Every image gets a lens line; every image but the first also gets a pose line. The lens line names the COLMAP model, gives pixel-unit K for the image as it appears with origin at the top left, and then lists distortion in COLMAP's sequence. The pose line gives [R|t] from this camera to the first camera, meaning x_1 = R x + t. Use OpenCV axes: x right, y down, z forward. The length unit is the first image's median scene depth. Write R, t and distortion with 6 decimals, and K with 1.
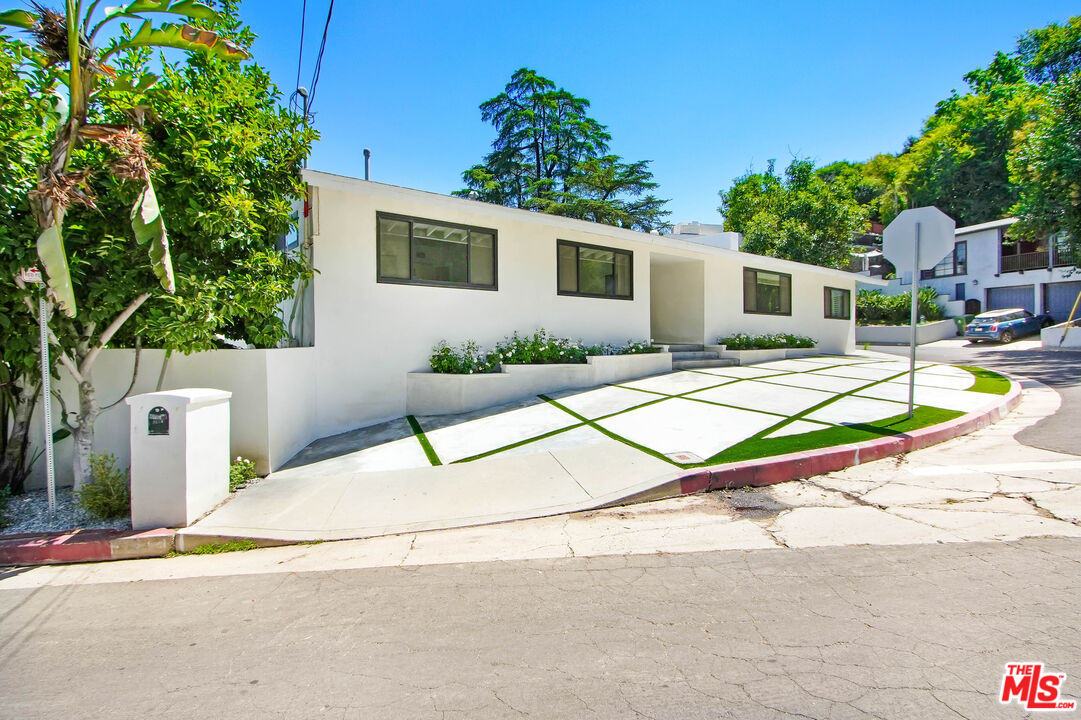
lens RADIAL K [[464.8, 0, 540.5], [0, 464.8, 360.0], [0, 0, 1]] dist [-0.003705, -0.000188]
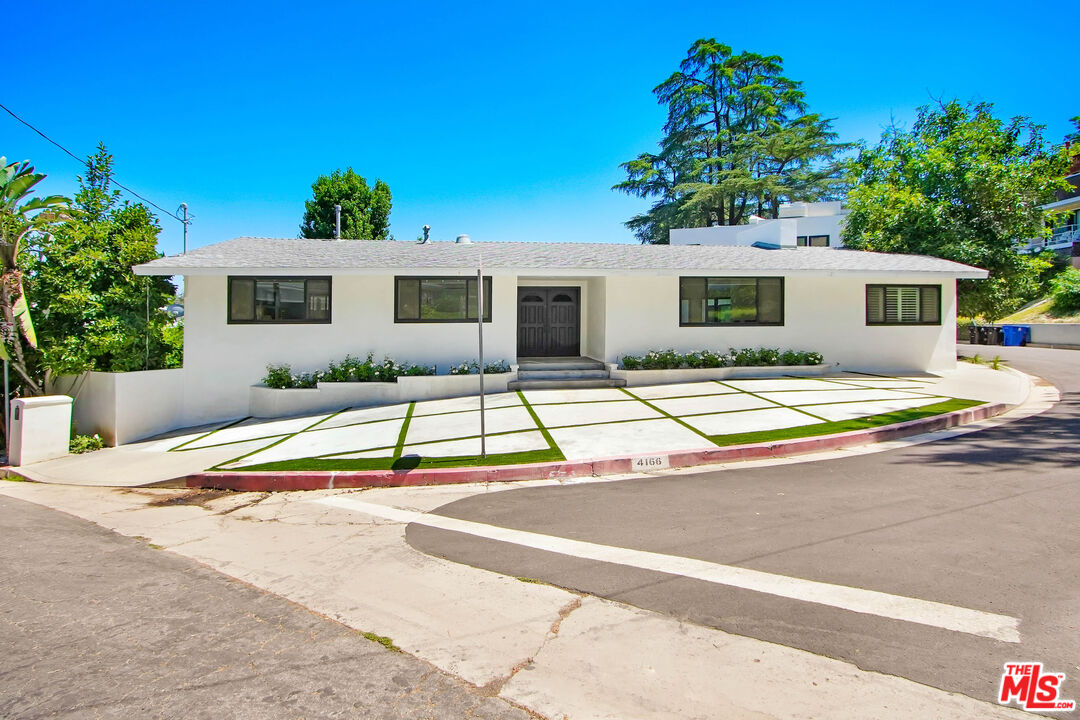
lens RADIAL K [[490.0, 0, 536.3], [0, 490.0, 340.3], [0, 0, 1]] dist [-0.004928, -0.000334]
pose [[0.895333, 0.005644, -0.445362, 0.912573], [-0.016366, 0.999661, -0.020233, -0.076088], [0.445097, 0.025404, 0.895122, 0.043422]]
